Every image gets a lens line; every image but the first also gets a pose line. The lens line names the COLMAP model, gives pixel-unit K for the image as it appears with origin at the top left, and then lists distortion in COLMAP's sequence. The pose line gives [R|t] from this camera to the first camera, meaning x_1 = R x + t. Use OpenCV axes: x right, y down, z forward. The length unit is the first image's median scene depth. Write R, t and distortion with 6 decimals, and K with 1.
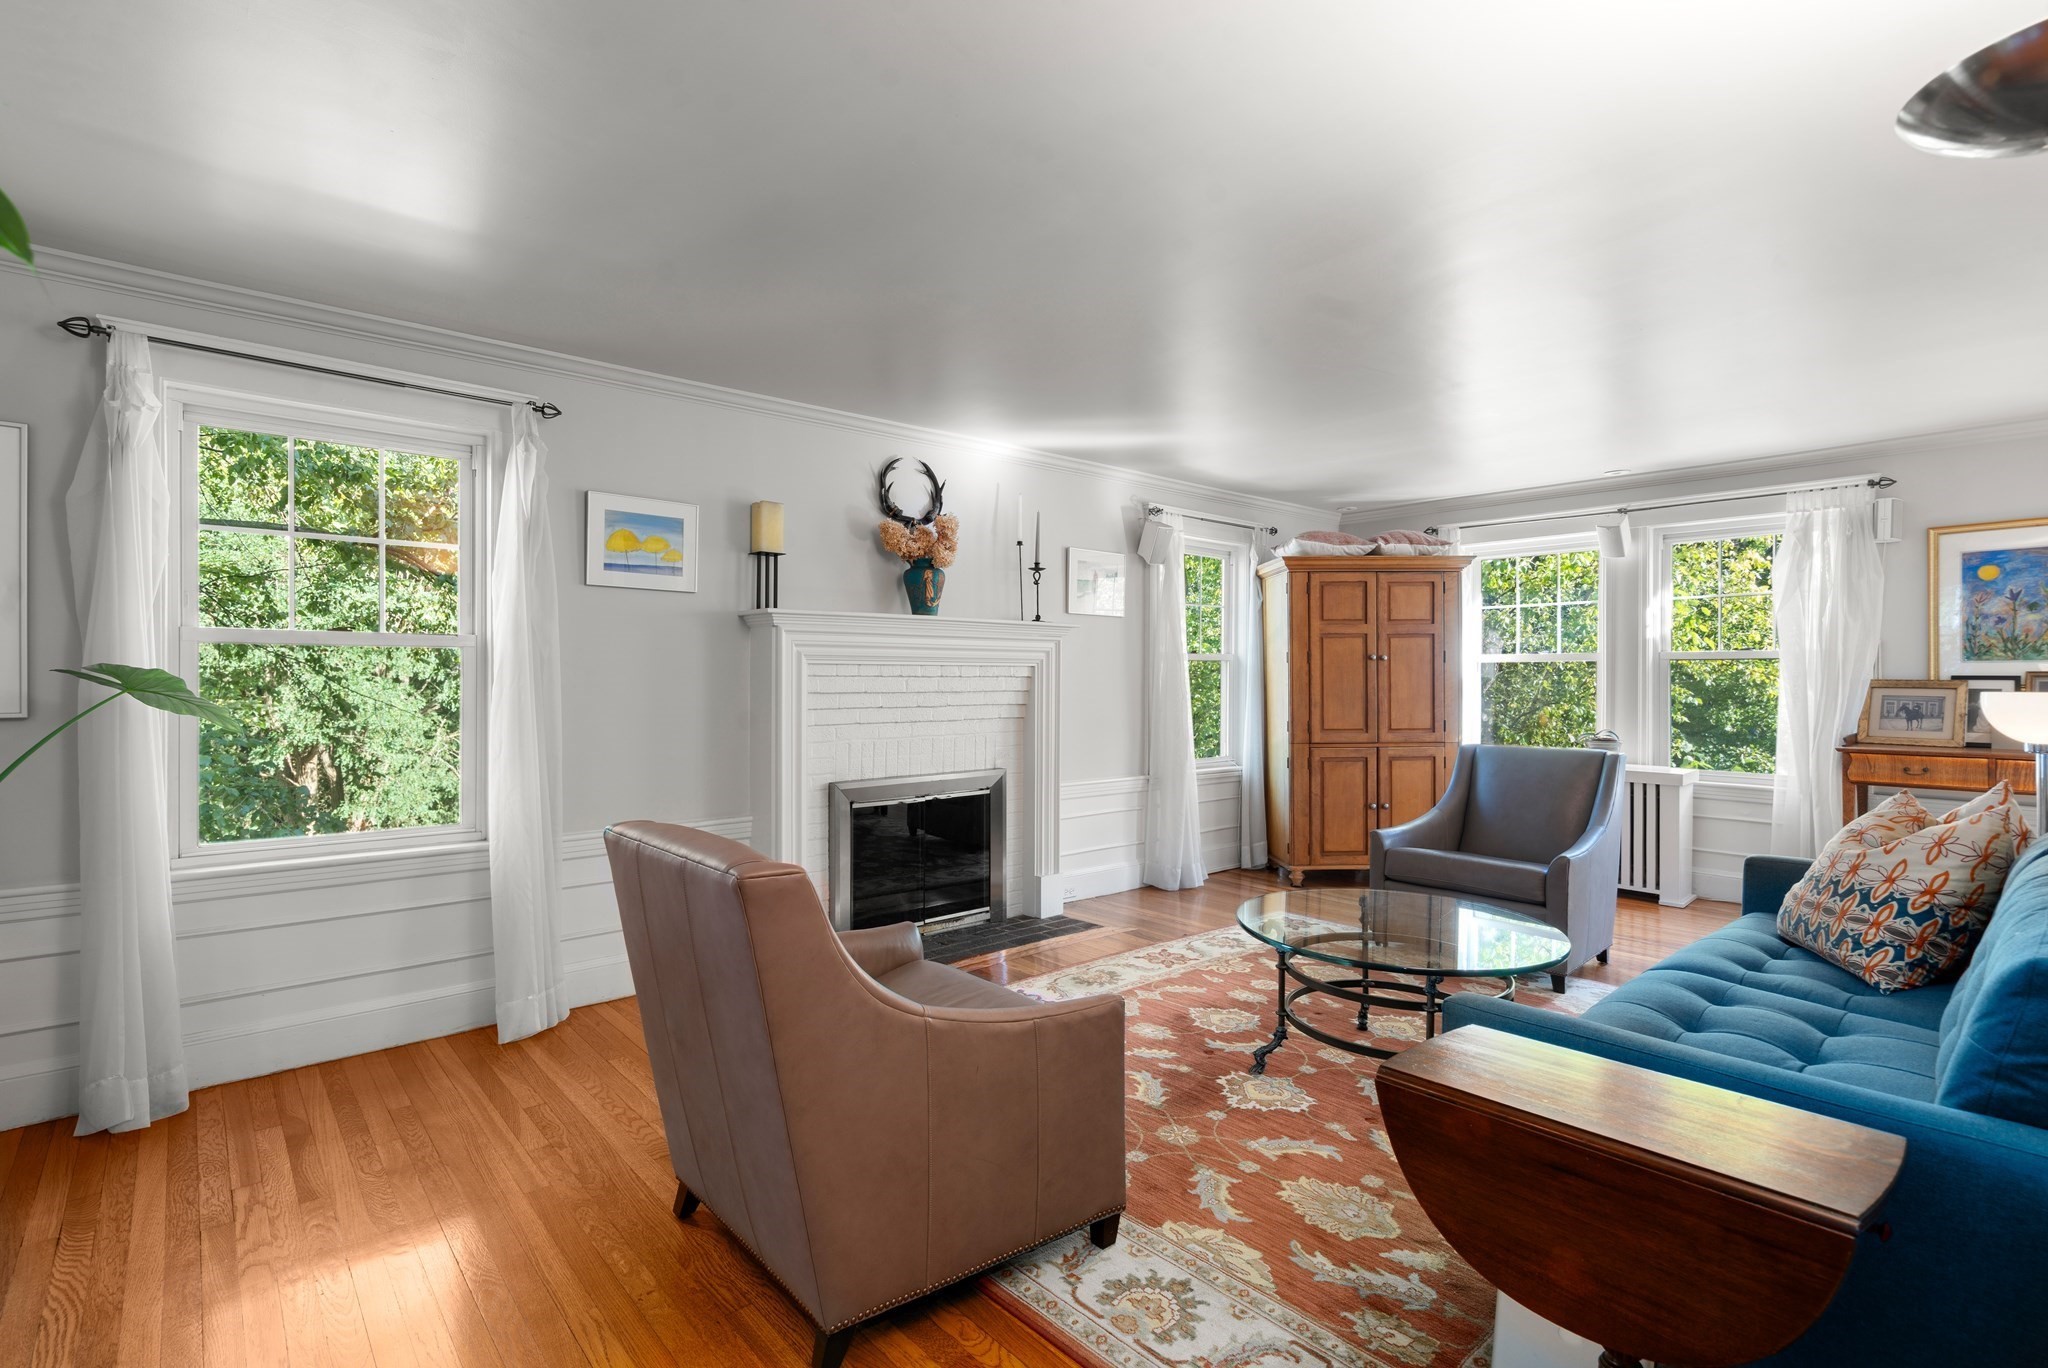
lens RADIAL K [[940.0, 0, 1024.0], [0, 940.0, 684.0], [0, 0, 1]] dist [0.001797, 0.000267]
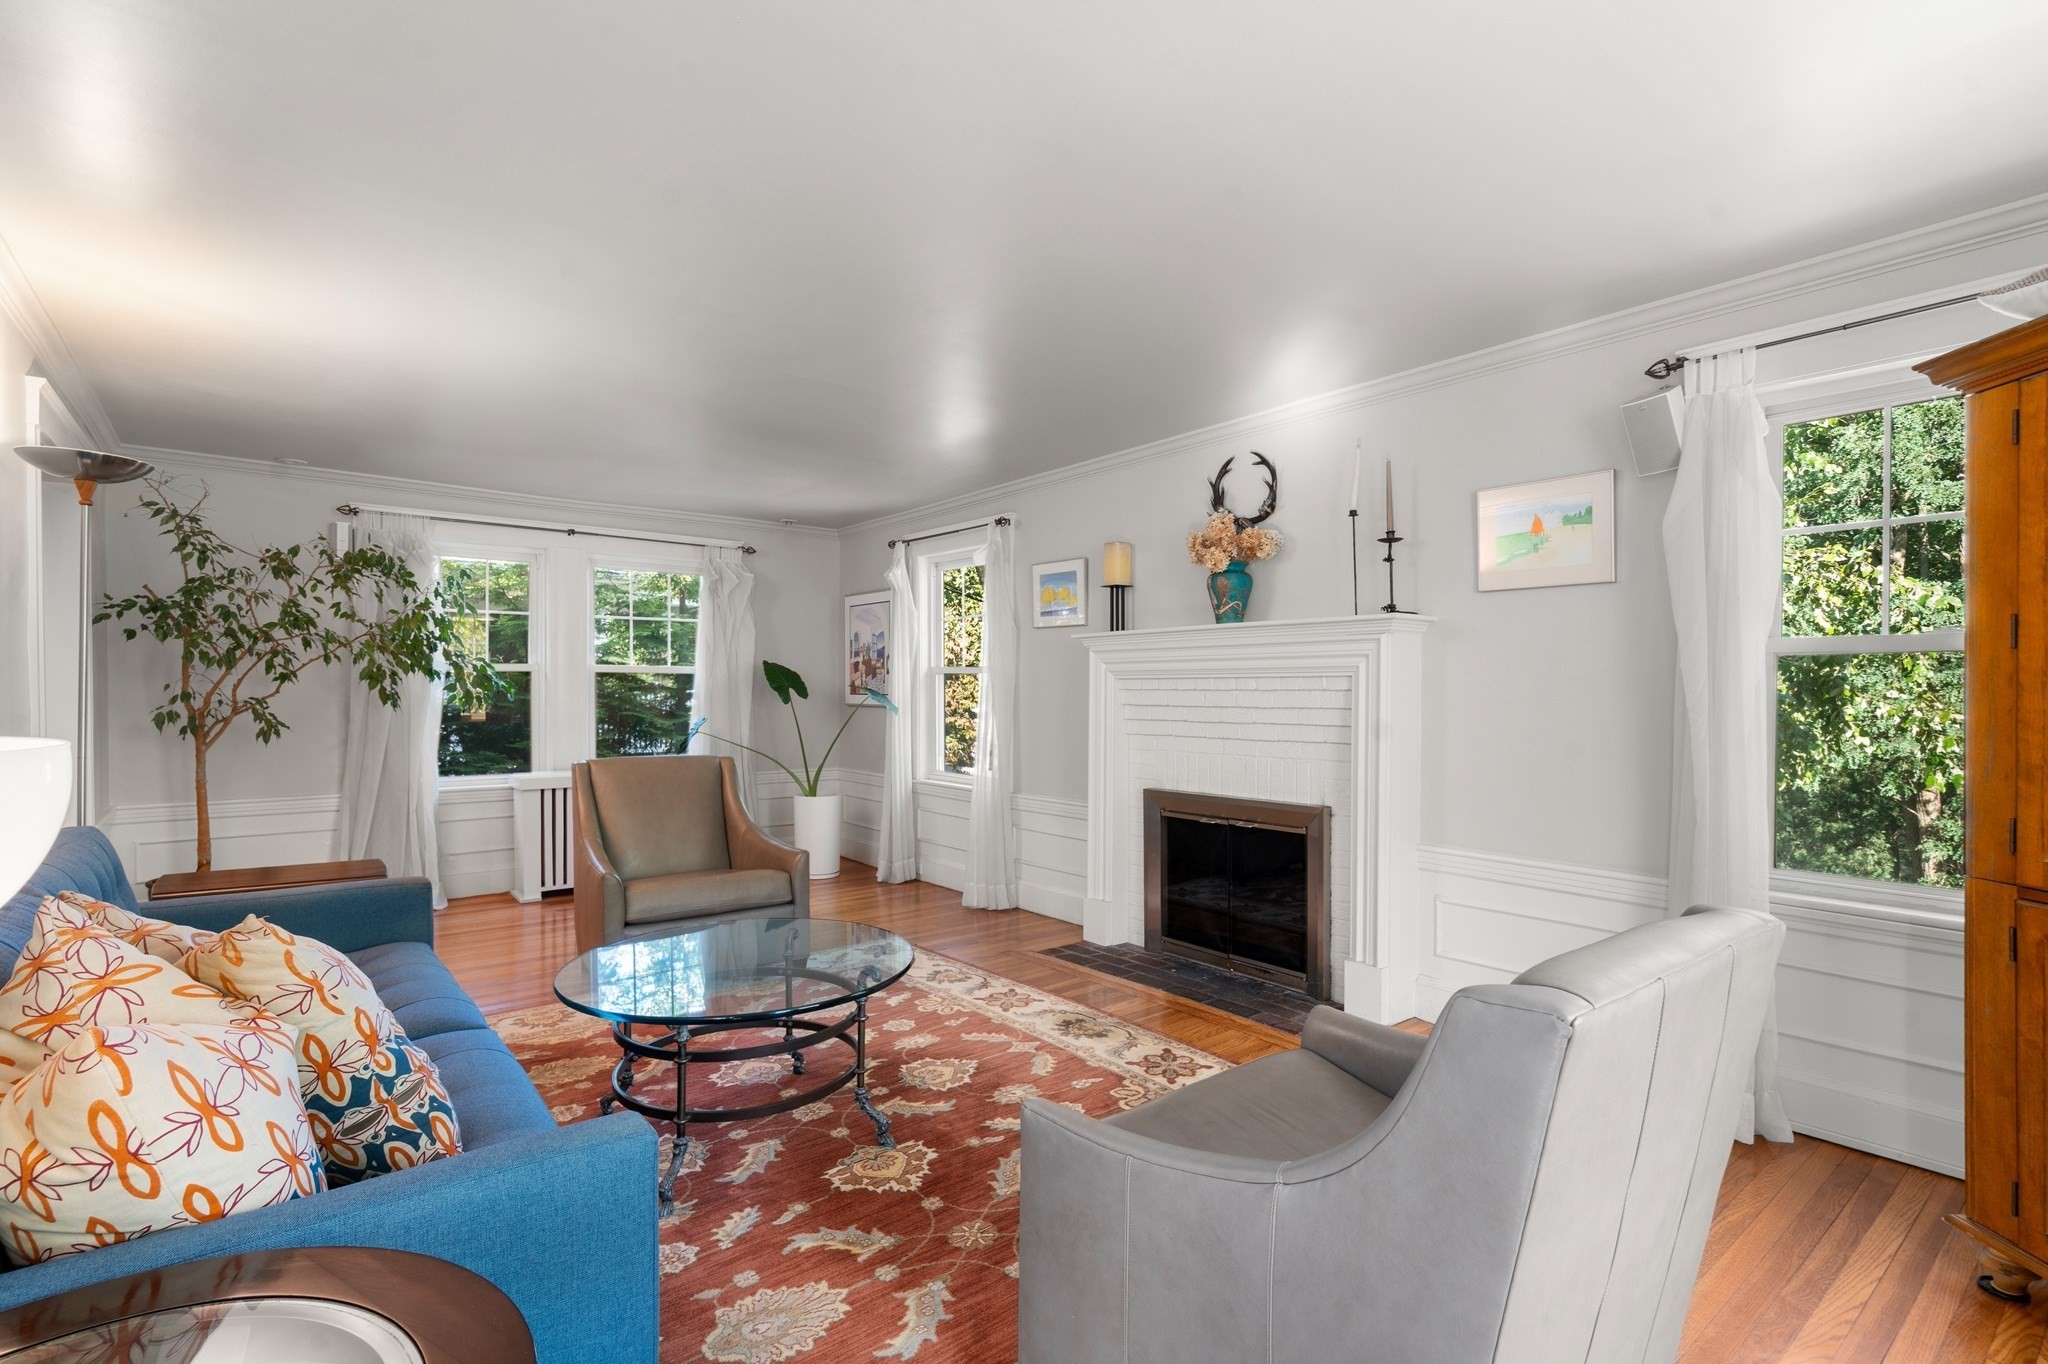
lens RADIAL K [[950.2, 0, 1018.9], [0, 950.2, 688.5], [0, 0, 1]] dist [0.000497, 0.000146]
pose [[-0.025656, 0.001289, -0.999670, 0.923902], [-0.004304, 0.999990, 0.001400, -0.010442], [0.999662, 0.004339, -0.025650, 0.906955]]
